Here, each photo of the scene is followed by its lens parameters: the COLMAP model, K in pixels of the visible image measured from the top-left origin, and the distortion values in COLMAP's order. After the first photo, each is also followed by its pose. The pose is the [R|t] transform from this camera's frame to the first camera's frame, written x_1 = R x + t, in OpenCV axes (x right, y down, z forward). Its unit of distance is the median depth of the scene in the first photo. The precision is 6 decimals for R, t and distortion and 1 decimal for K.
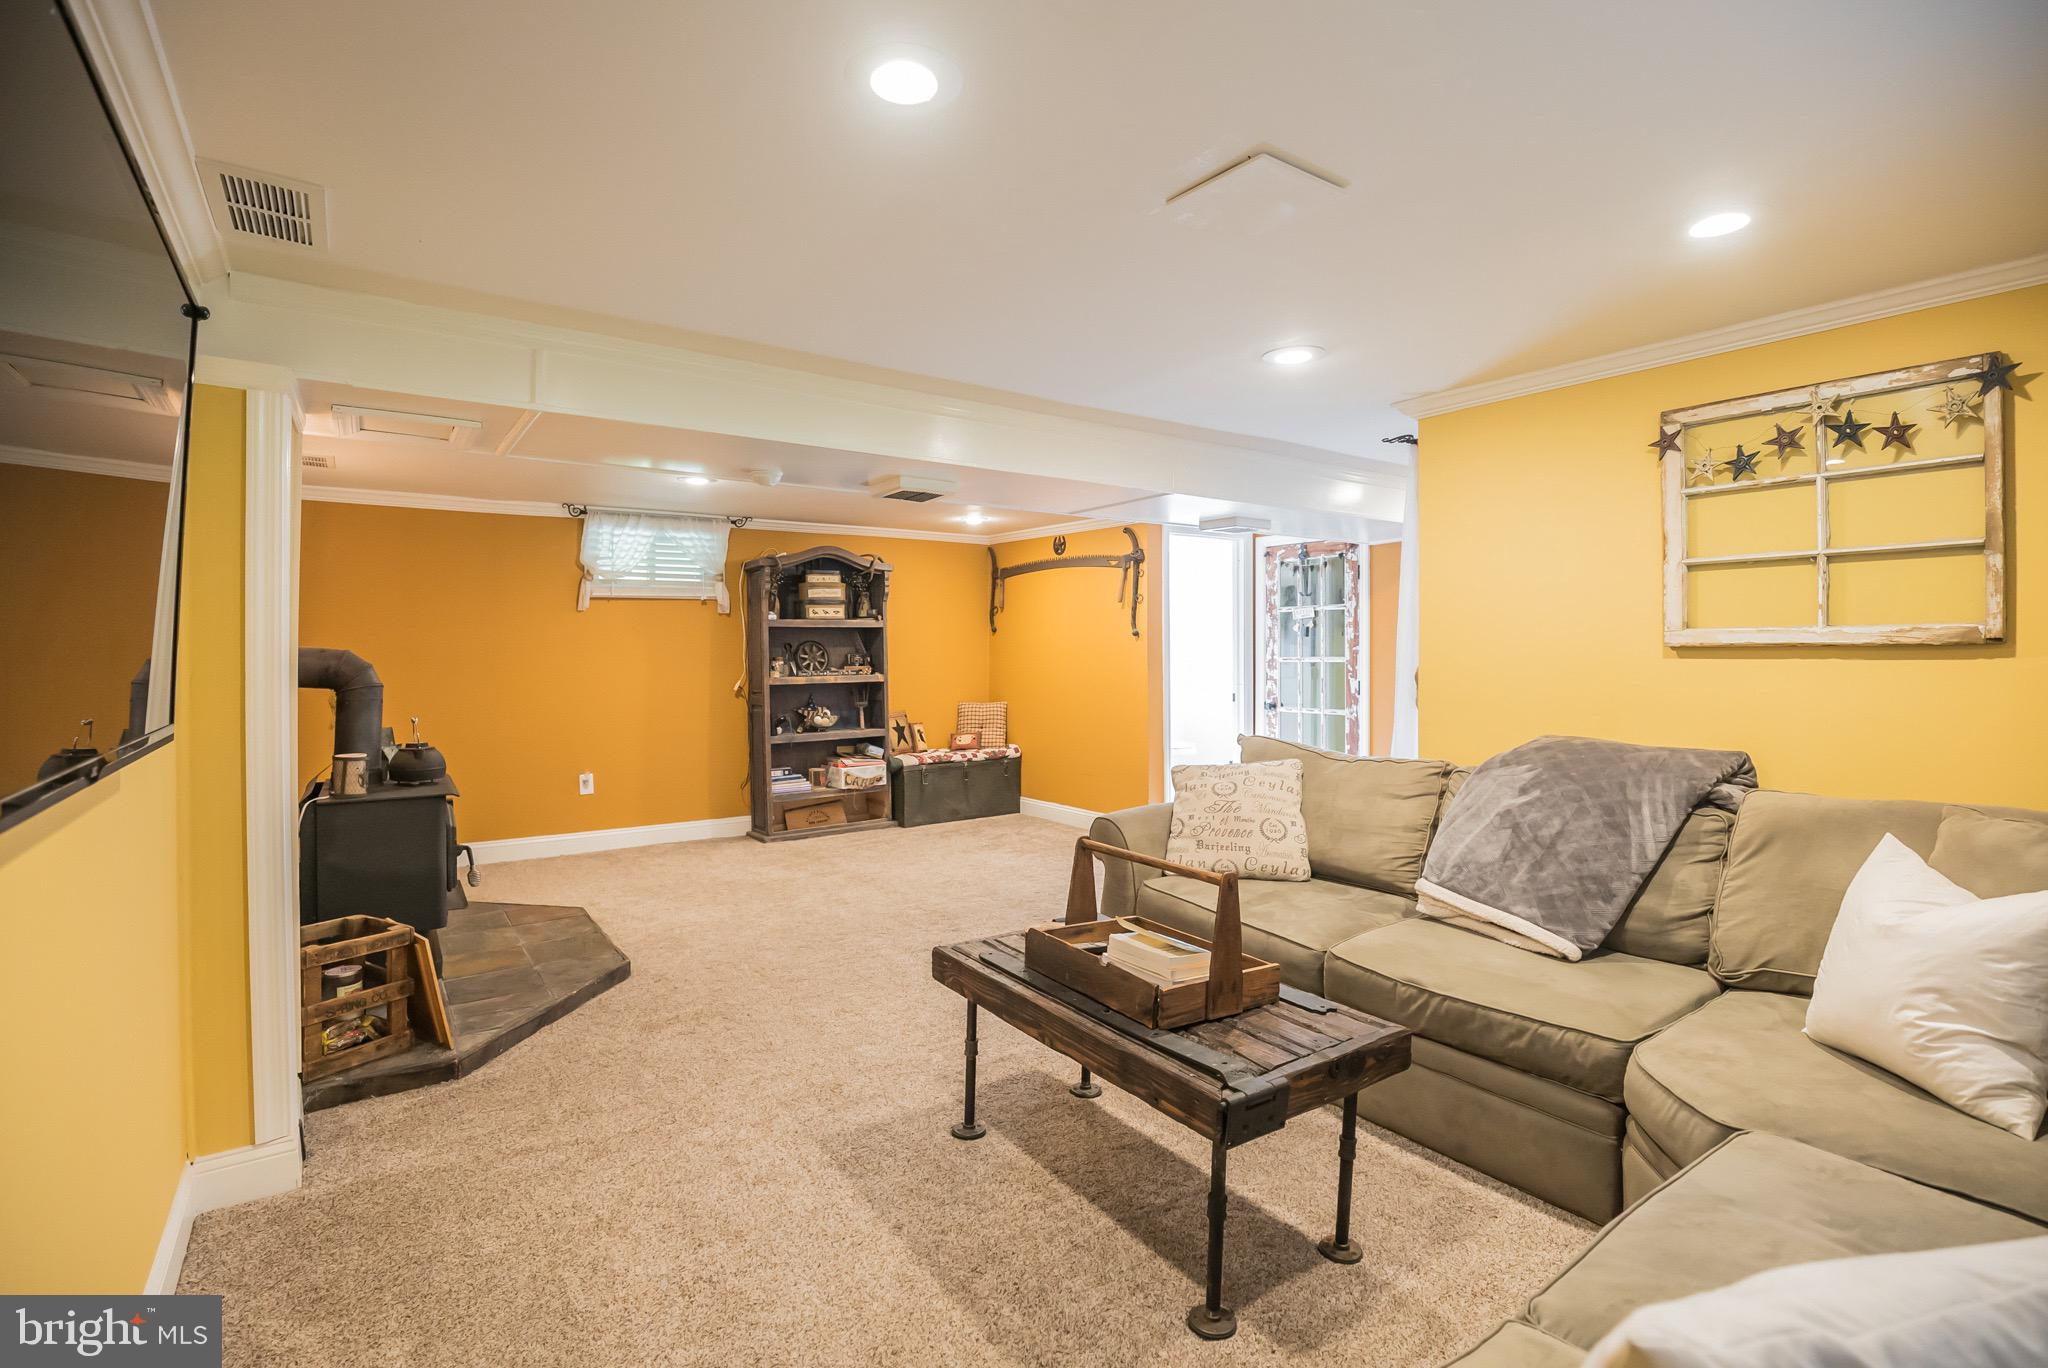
lens RADIAL K [[971.0, 0, 1031.0], [0, 971.0, 642.6], [0, 0, 1]] dist [0.000861, 0.000348]
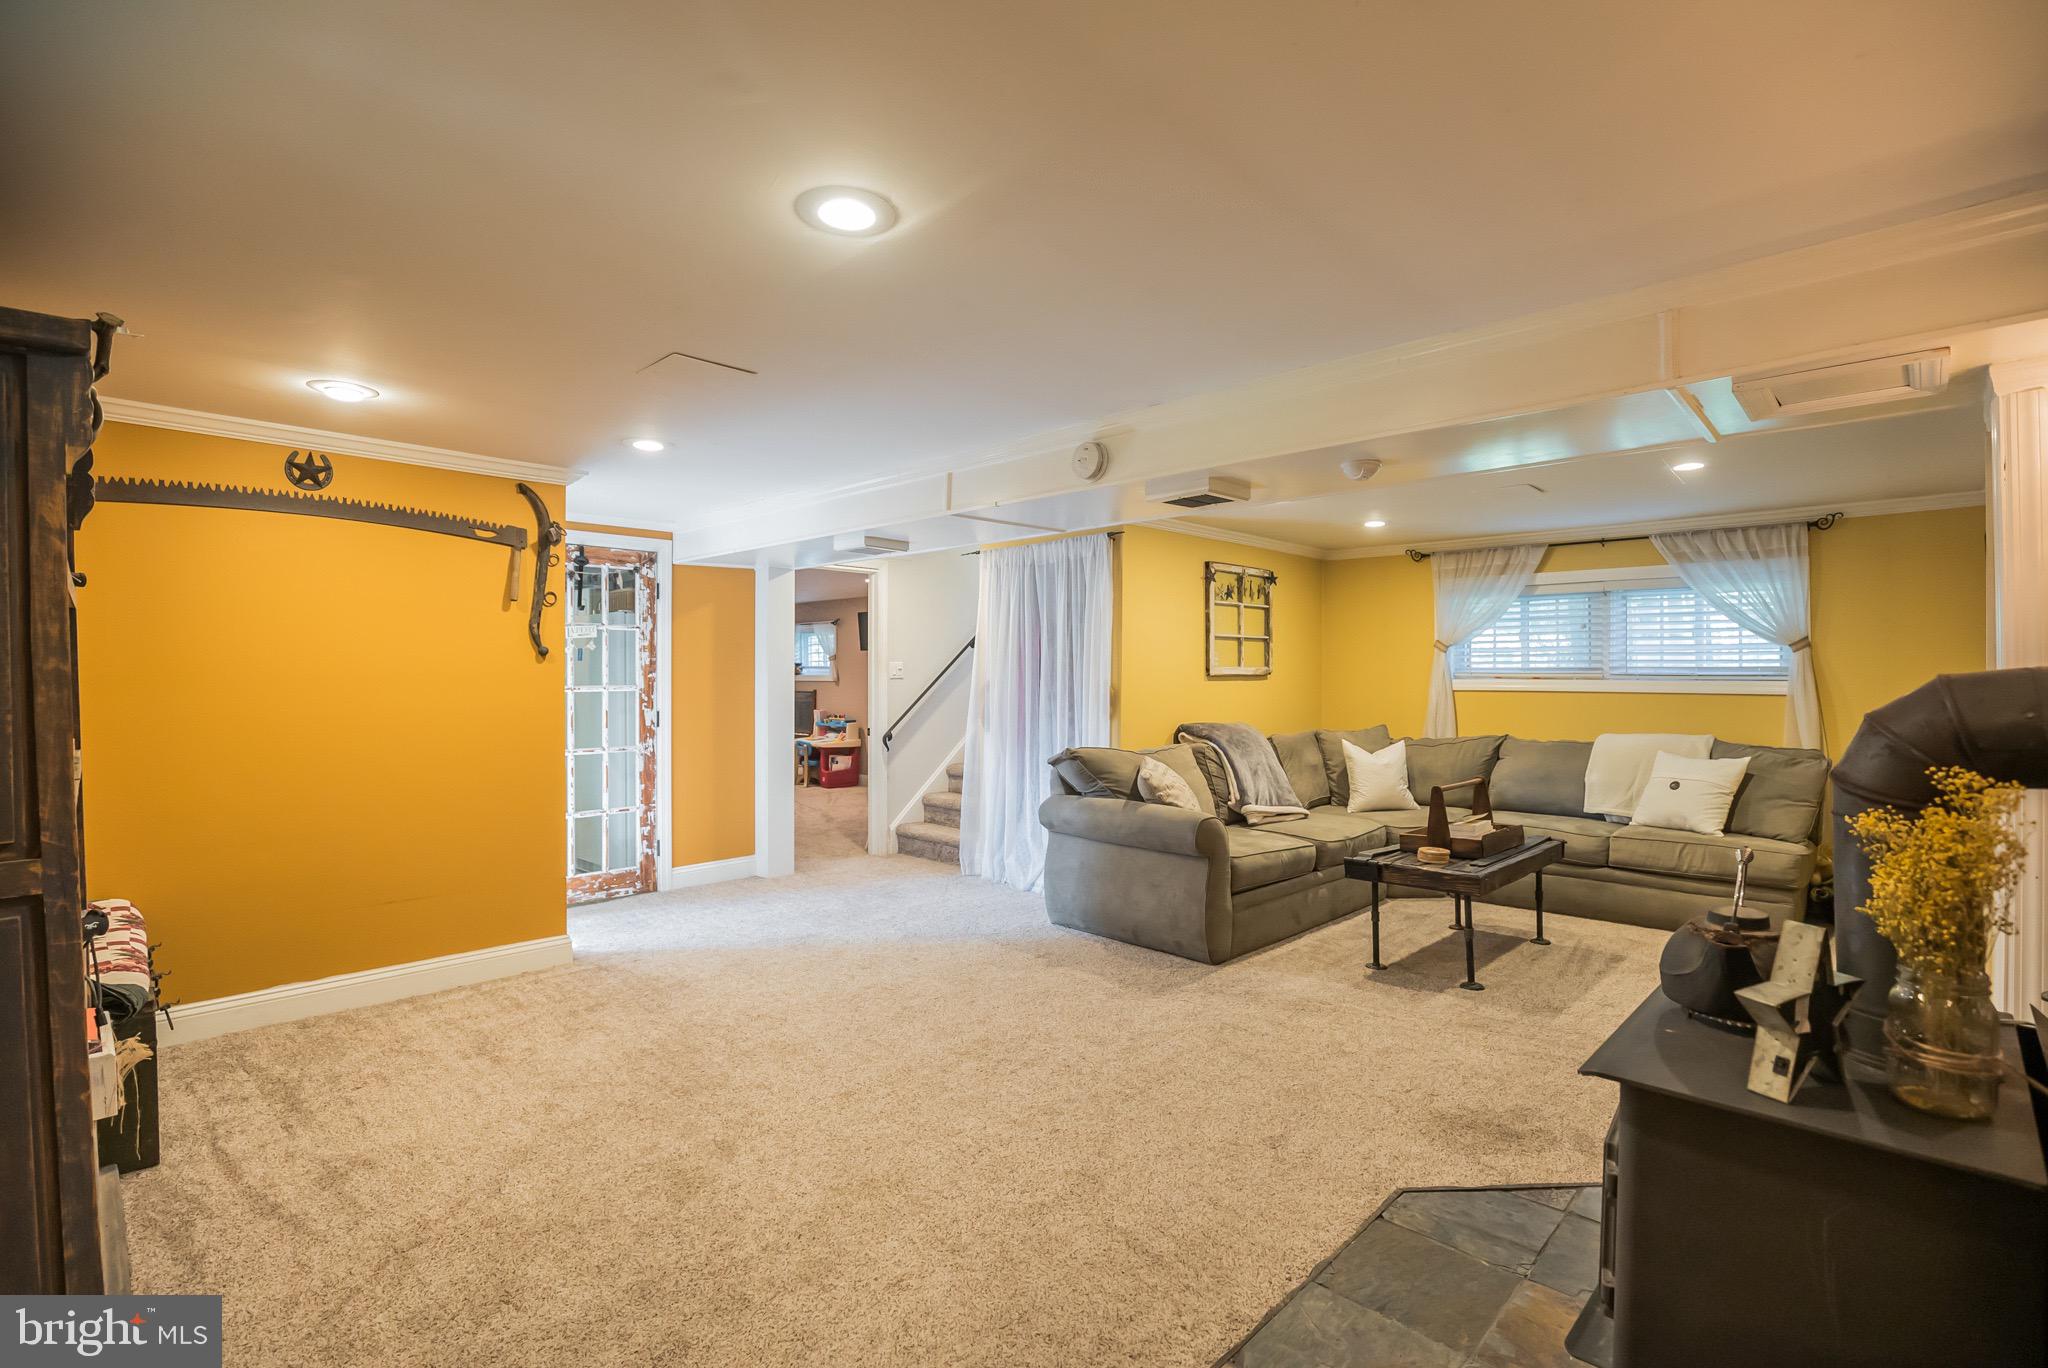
lens RADIAL K [[948.1, 0, 1027.8], [0, 948.1, 667.0], [0, 0, 1]] dist [-0.027399, 0.000553]
pose [[-0.181493, 0.010593, 0.983335, -0.585276], [-0.007253, 0.999900, -0.012110, 0.006167], [-0.983366, -0.009330, -0.181398, 0.815951]]
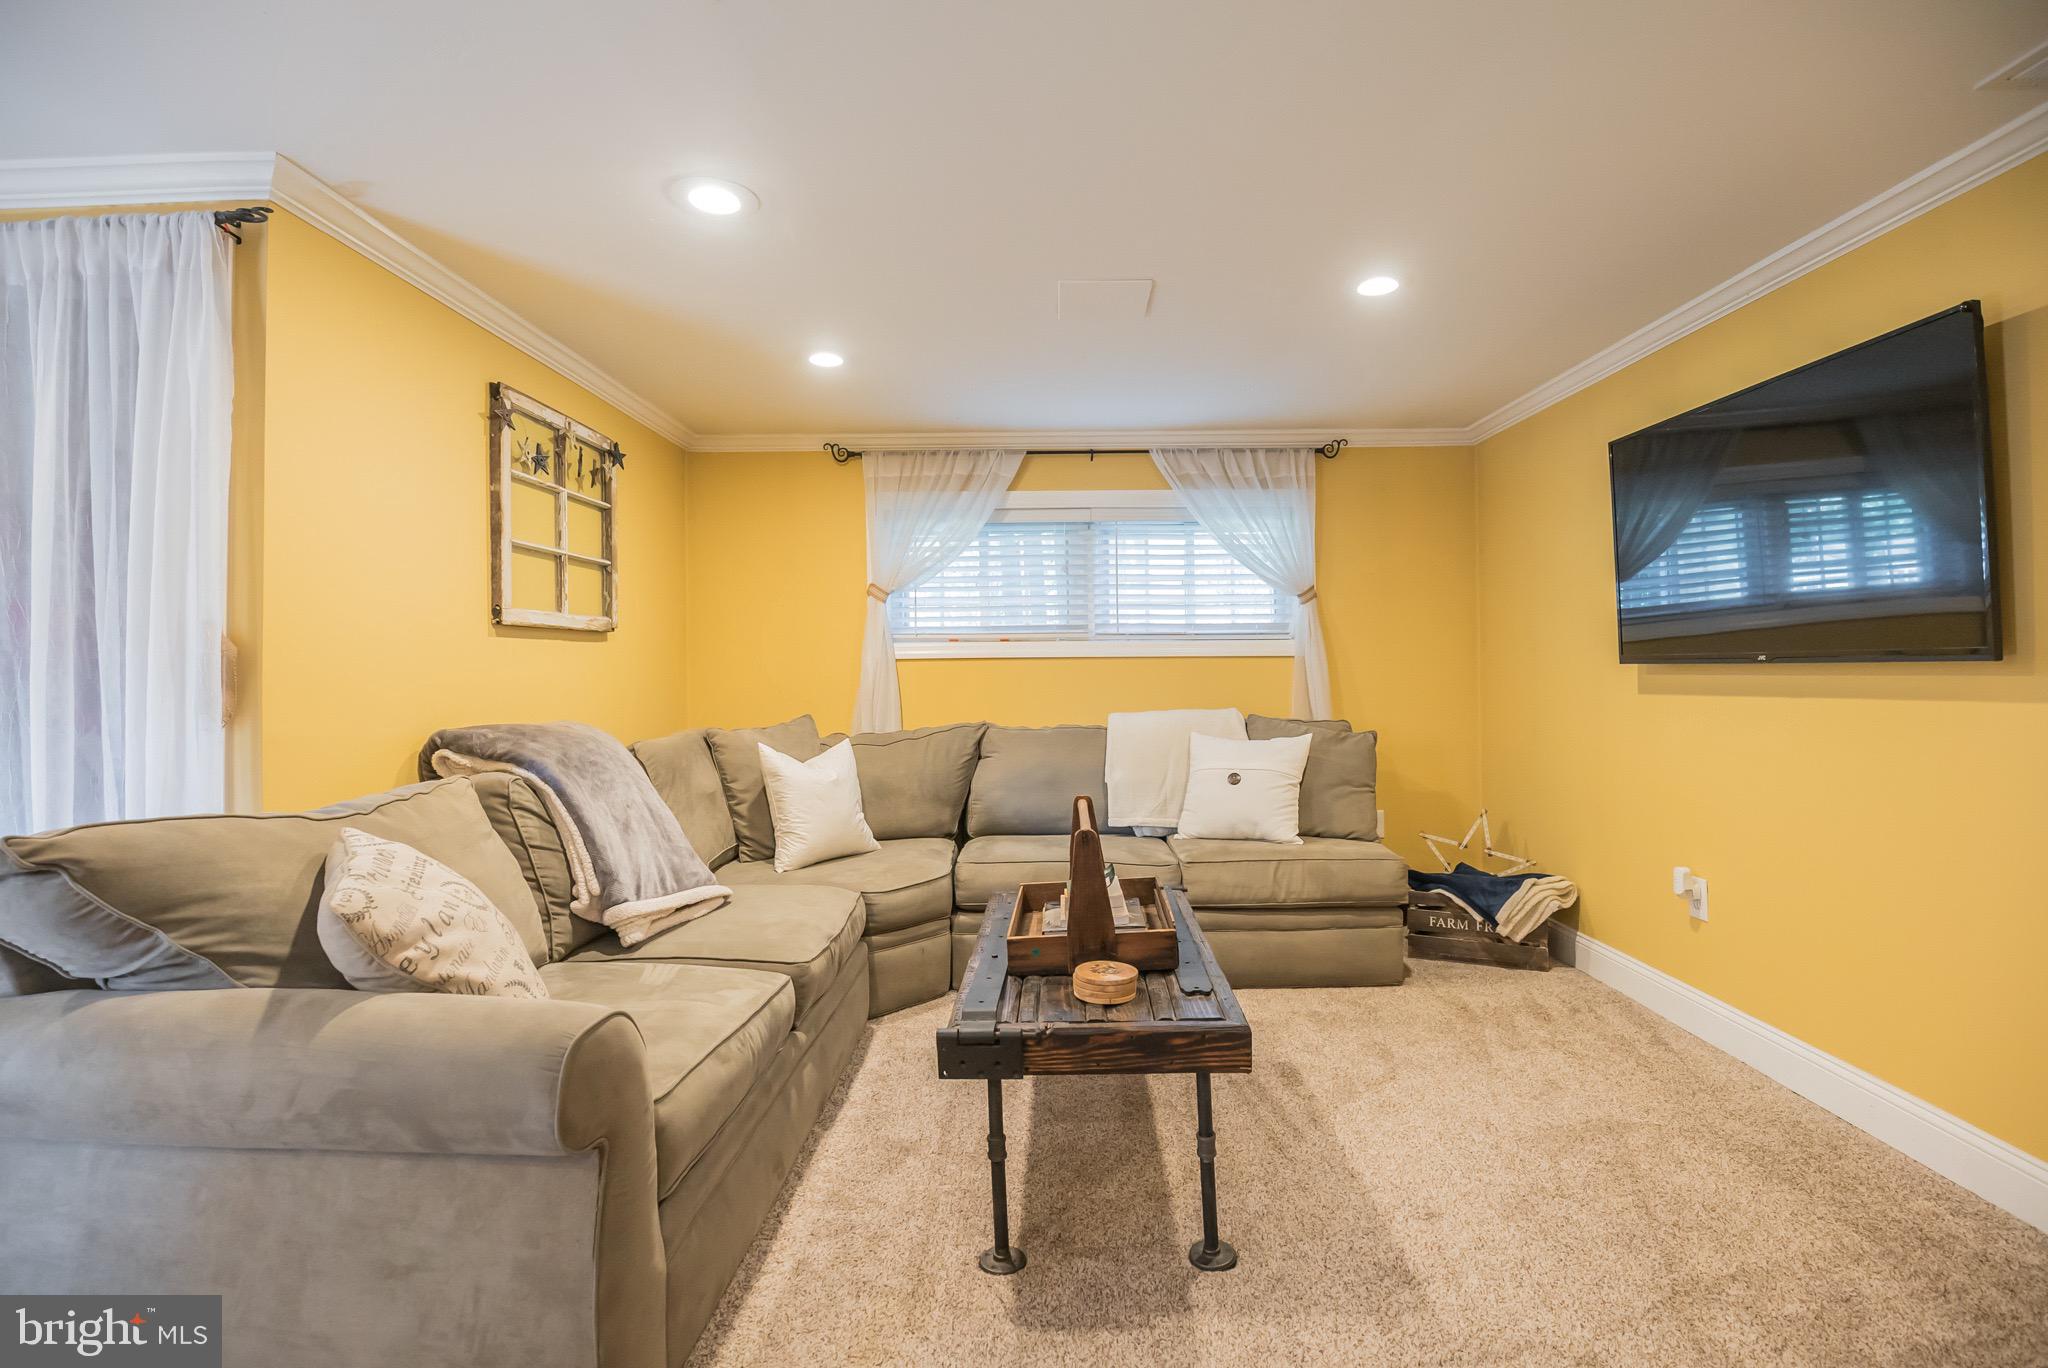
lens RADIAL K [[948.1, 0, 1027.8], [0, 948.1, 667.0], [0, 0, 1]] dist [-0.027399, 0.000553]
pose [[-0.812642, 0.012238, 0.582634, -0.147066], [0.008782, 0.999923, -0.008755, 0.027866], [-0.582696, -0.001998, -0.812687, 0.680771]]
